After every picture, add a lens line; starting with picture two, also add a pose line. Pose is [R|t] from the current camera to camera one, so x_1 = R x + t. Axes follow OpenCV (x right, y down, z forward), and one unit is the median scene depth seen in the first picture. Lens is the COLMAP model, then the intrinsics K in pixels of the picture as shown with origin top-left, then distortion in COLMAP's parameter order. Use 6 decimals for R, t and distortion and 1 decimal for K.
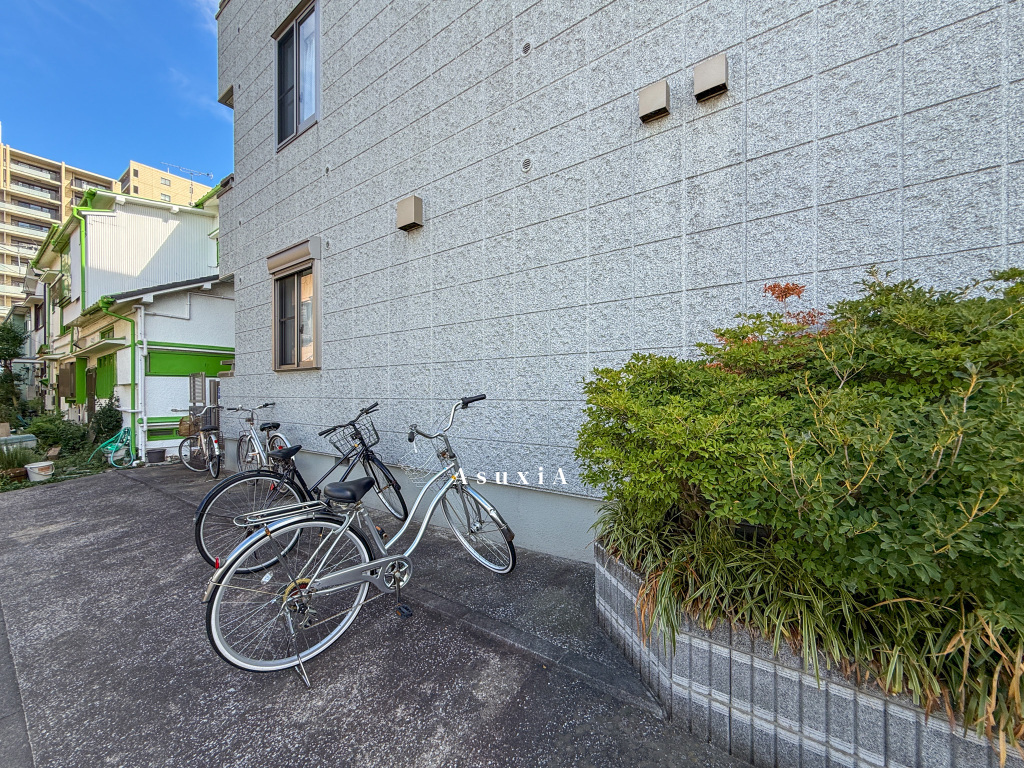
lens RADIAL K [[416.5, 0, 505.0], [0, 416.5, 394.4], [0, 0, 1]] dist [0.000854, 0.000031]
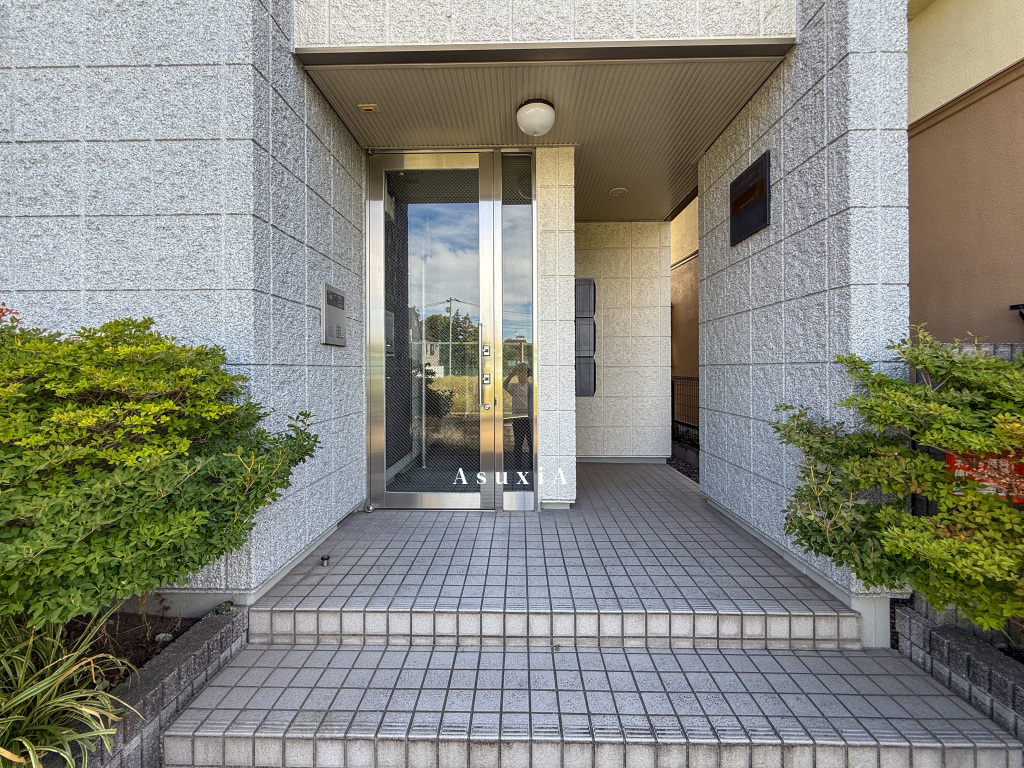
lens RADIAL K [[416.5, 0, 513.5], [0, 416.5, 370.0], [0, 0, 1]] dist [0.000854, 0.000031]
pose [[0.807864, -0.000329, 0.589369, 0.261117], [0.003224, 0.999987, -0.003860, -0.032562], [-0.589360, 0.005018, 0.807855, -0.066410]]
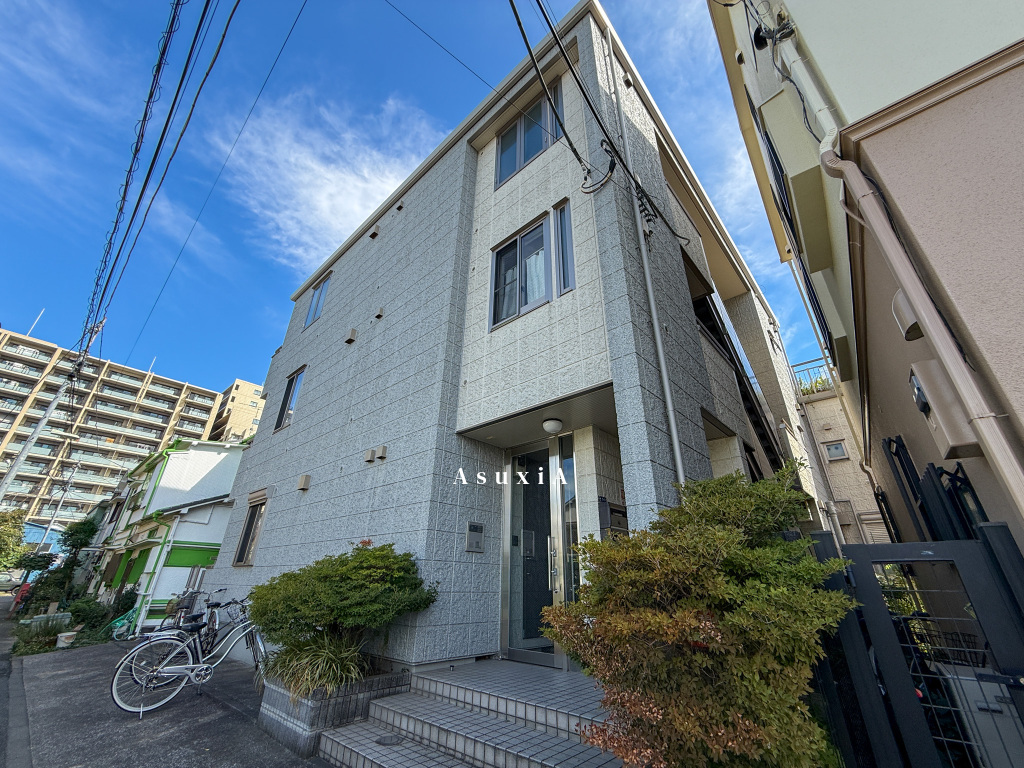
lens RADIAL K [[416.5, 0, 513.5], [0, 416.5, 380.1], [0, 0, 1]] dist [0.000854, 0.000031]
pose [[0.995606, -0.023858, -0.090553, 0.477402], [-0.019044, 0.895203, -0.445251, -0.002907], [0.091687, 0.445019, 0.890815, -0.446661]]
